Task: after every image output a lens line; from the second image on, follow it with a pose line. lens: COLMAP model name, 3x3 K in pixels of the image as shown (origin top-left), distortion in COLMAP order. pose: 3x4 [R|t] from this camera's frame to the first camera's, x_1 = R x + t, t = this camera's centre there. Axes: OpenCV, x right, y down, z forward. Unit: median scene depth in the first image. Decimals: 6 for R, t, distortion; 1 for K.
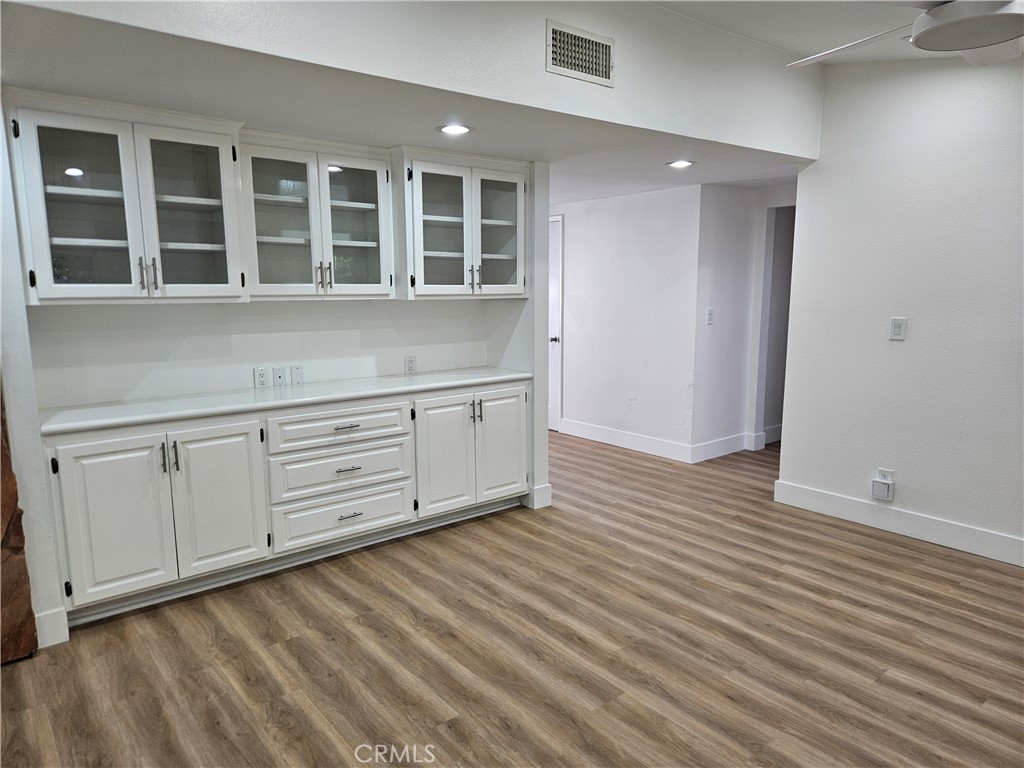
lens RADIAL K [[681.6, 0, 509.5], [0, 681.6, 389.5], [0, 0, 1]] dist [0.075961, -0.064230]
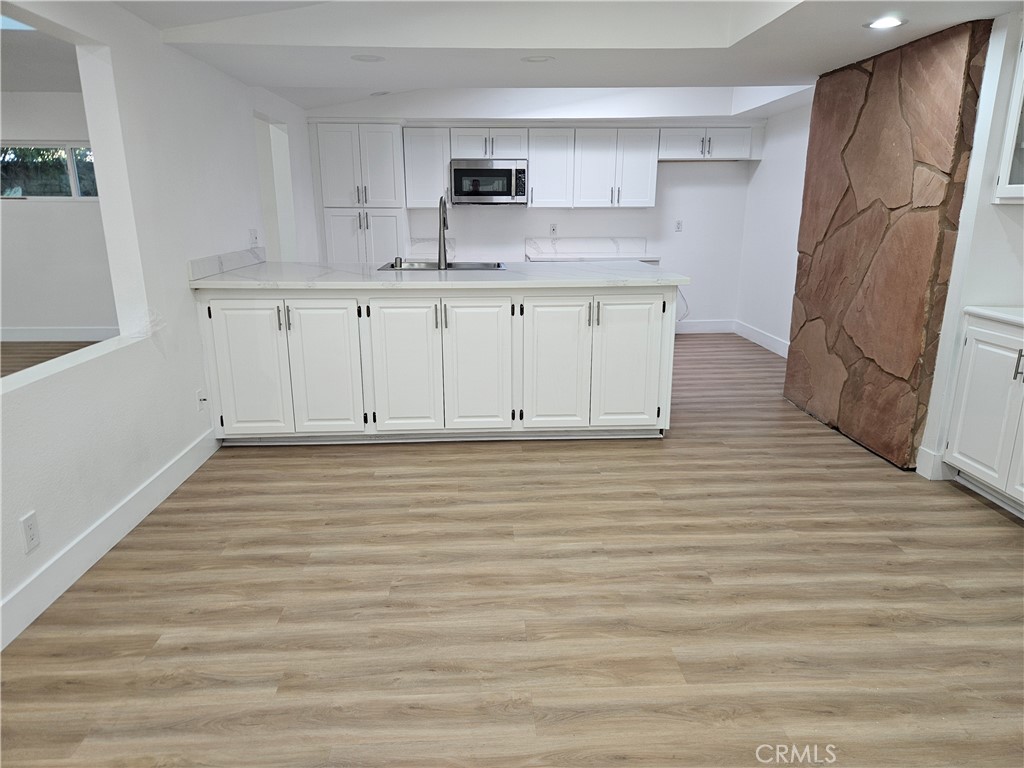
lens RADIAL K [[681.6, 0, 509.5], [0, 681.6, 389.5], [0, 0, 1]] dist [0.075961, -0.064230]
pose [[-0.587422, 0.215143, -0.780160, 0.576324], [-0.124174, 0.928639, 0.349586, -0.102241], [0.799698, 0.302230, -0.518788, 0.769464]]
